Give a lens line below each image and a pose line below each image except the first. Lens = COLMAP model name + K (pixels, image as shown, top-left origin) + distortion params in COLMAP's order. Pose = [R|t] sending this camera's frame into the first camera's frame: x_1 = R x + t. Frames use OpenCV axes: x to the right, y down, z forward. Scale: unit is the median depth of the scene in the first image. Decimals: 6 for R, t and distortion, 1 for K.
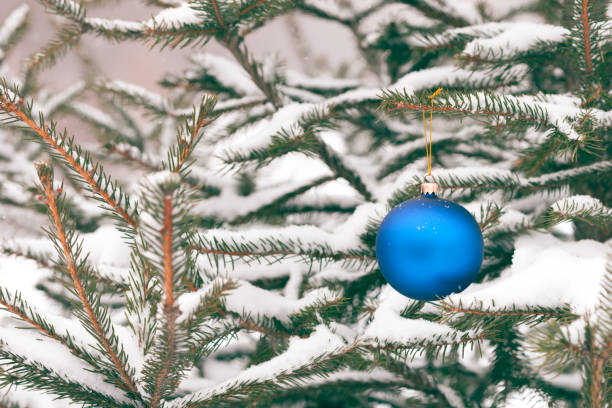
lens RADIAL K [[1502.2, 0, 306.0], [0, 1502.2, 204.0], [0, 0, 1]] dist [-0.264934, -0.152999]
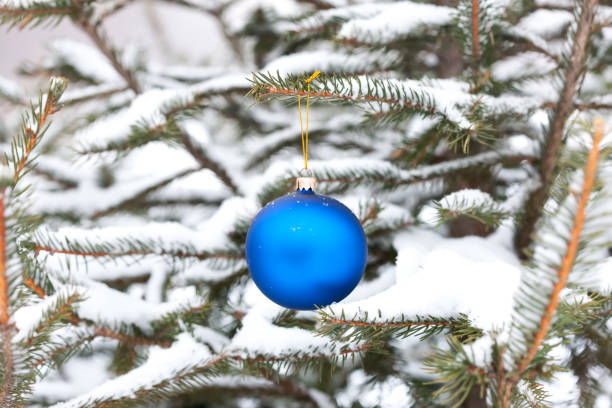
lens RADIAL K [[1471.3, 0, 306.0], [0, 1471.3, 204.0], [0, 0, 1]] dist [0.079179, 0.211067]
pose [[0.995851, -0.002524, 0.090967, 0.002273], [0.001914, 0.999975, 0.006794, -0.003272], [-0.090981, -0.006592, 0.995831, 0.101370]]
